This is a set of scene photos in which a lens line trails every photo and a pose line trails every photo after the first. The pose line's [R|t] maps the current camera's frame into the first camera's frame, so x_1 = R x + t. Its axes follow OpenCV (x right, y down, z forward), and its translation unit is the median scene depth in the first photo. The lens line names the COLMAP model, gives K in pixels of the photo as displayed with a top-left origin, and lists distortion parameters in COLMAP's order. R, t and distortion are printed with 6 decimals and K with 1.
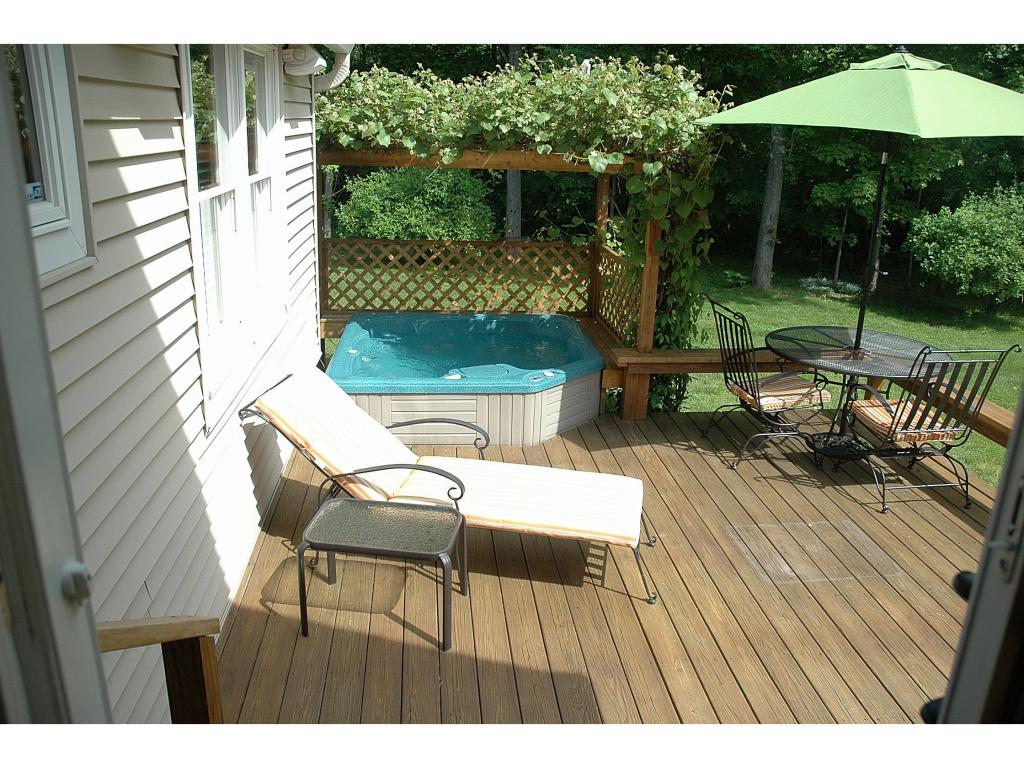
lens RADIAL K [[809.9, 0, 516.0], [0, 809.9, 387.2], [0, 0, 1]] dist [-0.173648, 0.163847]
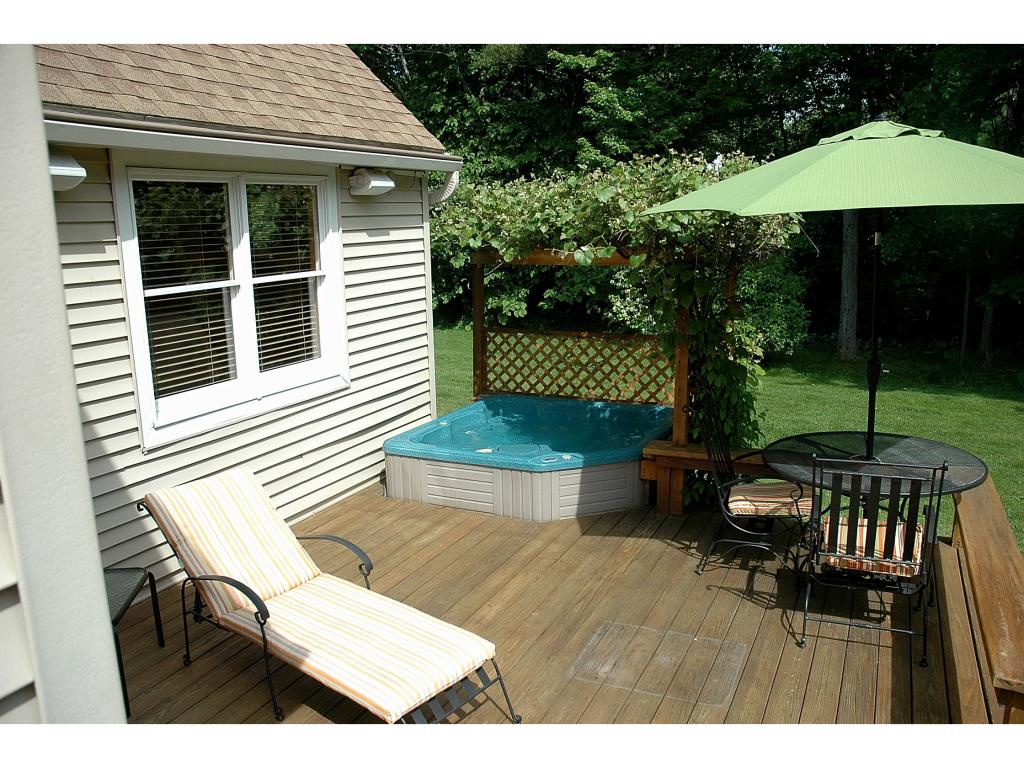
lens RADIAL K [[809.9, 0, 516.0], [0, 809.9, 387.2], [0, 0, 1]] dist [-0.173648, 0.163847]
pose [[0.847993, 0.050825, -0.527565, 0.419155], [-0.113908, 0.989608, -0.087754, -0.005129], [0.517623, 0.134508, 0.844970, 0.055028]]
